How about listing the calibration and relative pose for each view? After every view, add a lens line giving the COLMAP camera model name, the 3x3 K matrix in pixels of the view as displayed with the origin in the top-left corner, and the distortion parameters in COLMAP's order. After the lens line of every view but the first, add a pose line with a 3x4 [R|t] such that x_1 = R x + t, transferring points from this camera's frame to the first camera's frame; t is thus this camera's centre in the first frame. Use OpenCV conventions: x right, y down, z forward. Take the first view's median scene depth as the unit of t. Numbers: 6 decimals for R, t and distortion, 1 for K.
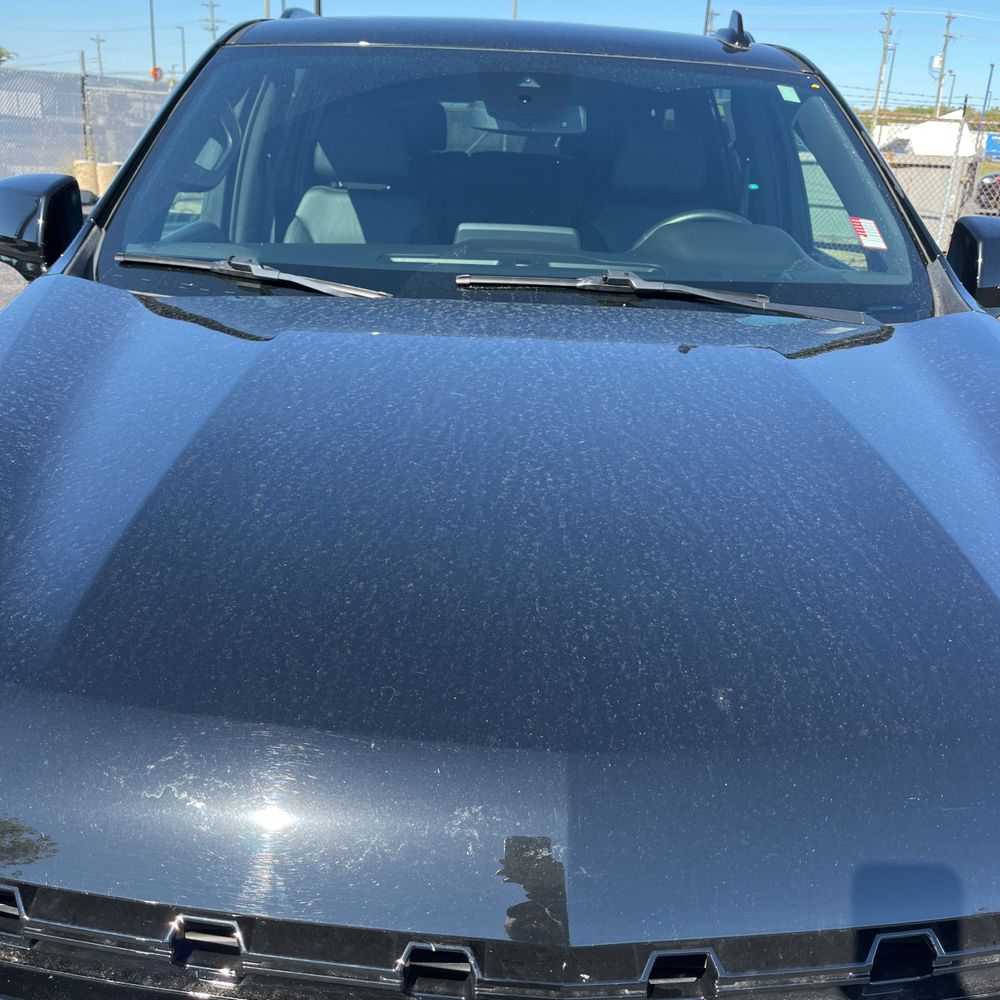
lens RADIAL K [[1018.9, 0, 498.6], [0, 1018.9, 489.9], [0, 0, 1]] dist [0.066844, -0.122140]
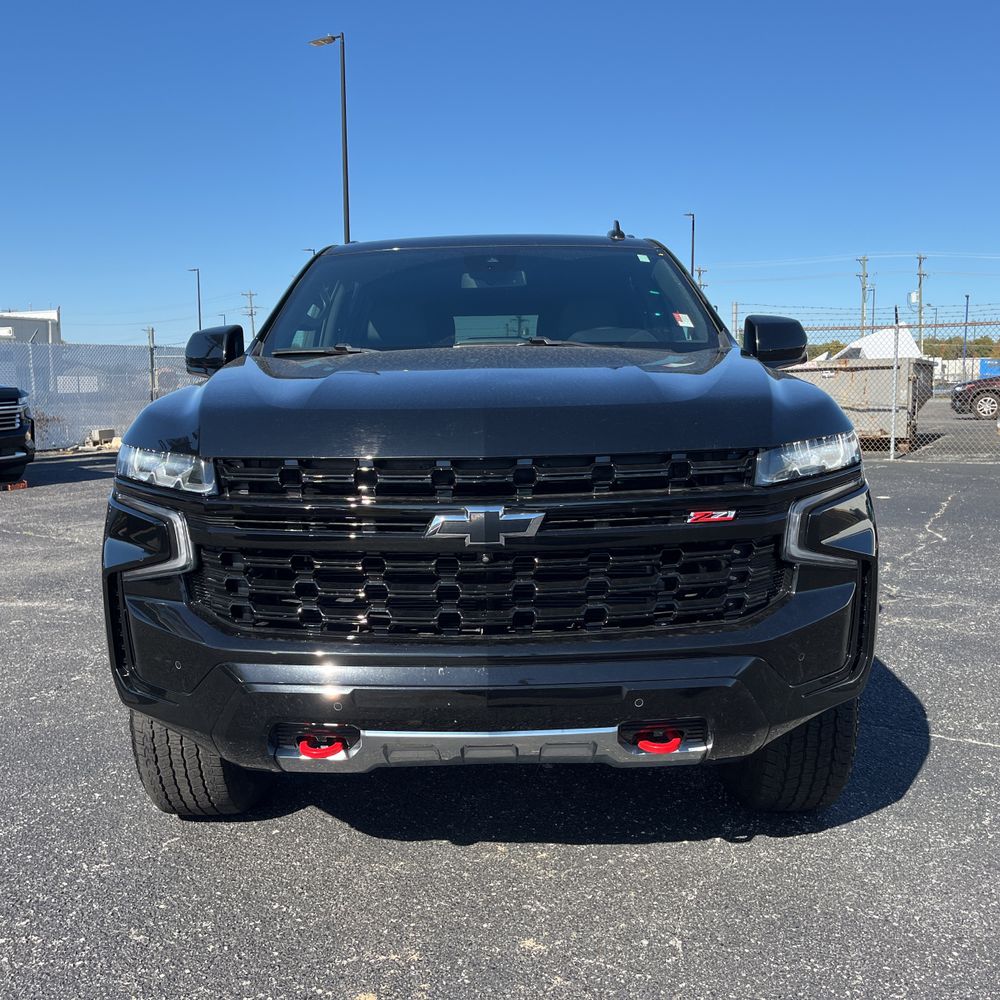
lens RADIAL K [[1006.9, 0, 485.5], [0, 1006.9, 500.2], [0, 0, 1]] dist [0.073639, -0.117221]
pose [[0.997554, -0.061297, -0.033586, 0.043008], [0.052164, 0.972735, -0.225977, 0.341076], [0.046522, 0.223672, 0.973554, -0.519456]]
